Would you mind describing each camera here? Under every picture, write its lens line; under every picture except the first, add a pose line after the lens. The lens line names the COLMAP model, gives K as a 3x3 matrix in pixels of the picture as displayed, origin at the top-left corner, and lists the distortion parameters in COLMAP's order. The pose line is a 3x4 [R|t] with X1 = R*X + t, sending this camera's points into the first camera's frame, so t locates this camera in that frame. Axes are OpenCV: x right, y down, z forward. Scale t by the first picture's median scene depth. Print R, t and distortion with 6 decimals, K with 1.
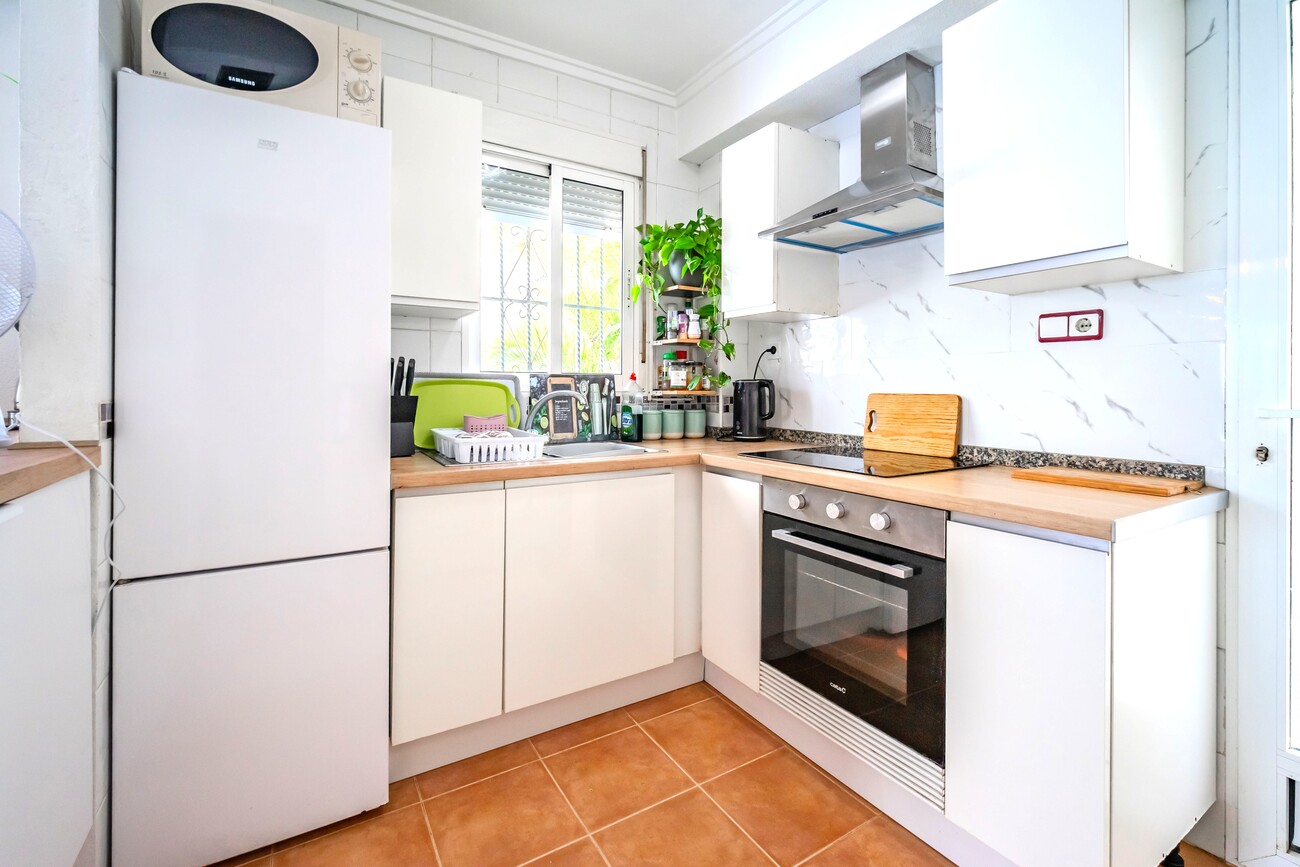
lens RADIAL K [[566.3, 0, 651.8], [0, 566.3, 381.2], [0, 0, 1]] dist [-0.000166, -0.000115]
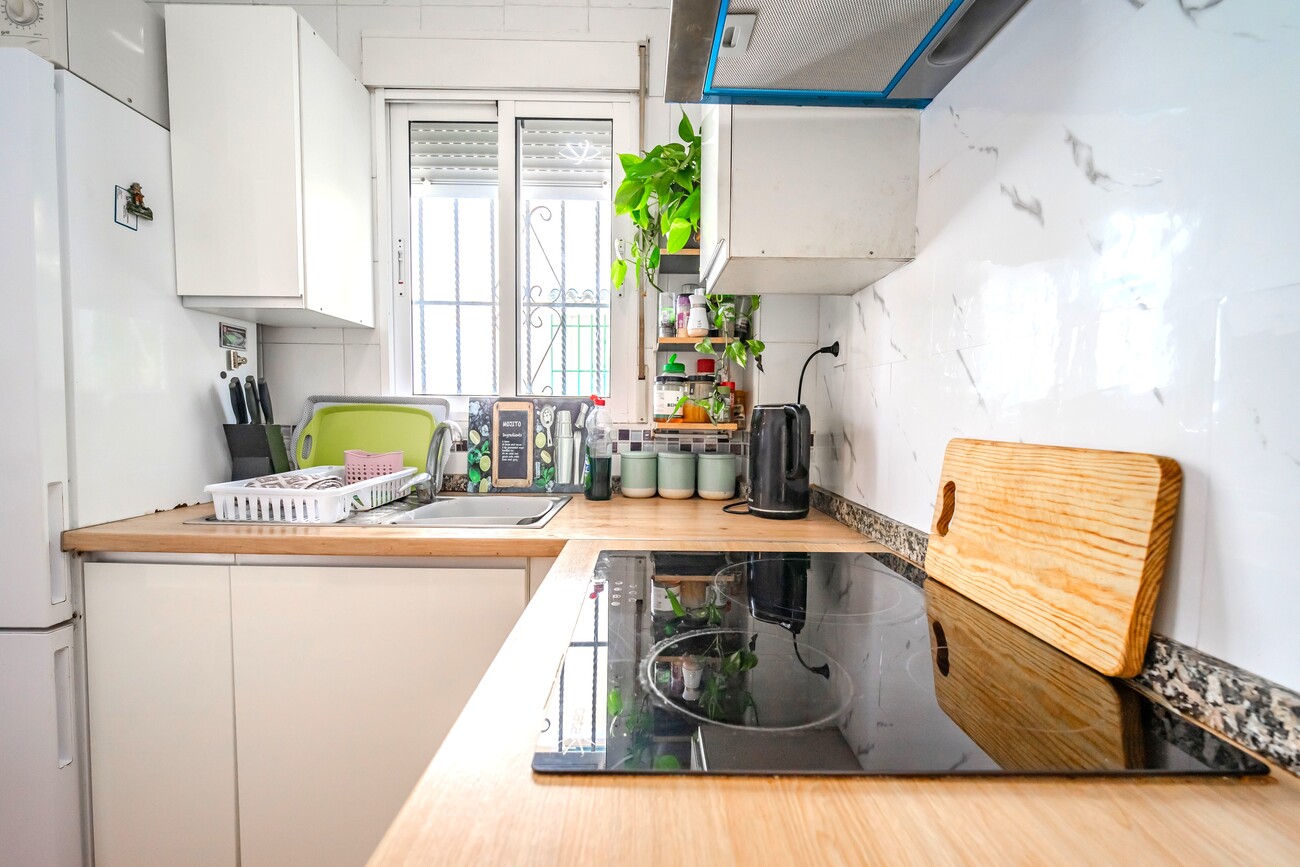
lens RADIAL K [[549.3, 0, 649.2], [0, 549.3, 437.9], [0, 0, 1]] dist [-0.000703, -0.000784]
pose [[0.855505, 0.029487, -0.516955, 0.351986], [-0.002283, 0.998582, 0.053182, 0.001344], [0.517790, -0.044318, 0.854359, 0.489558]]
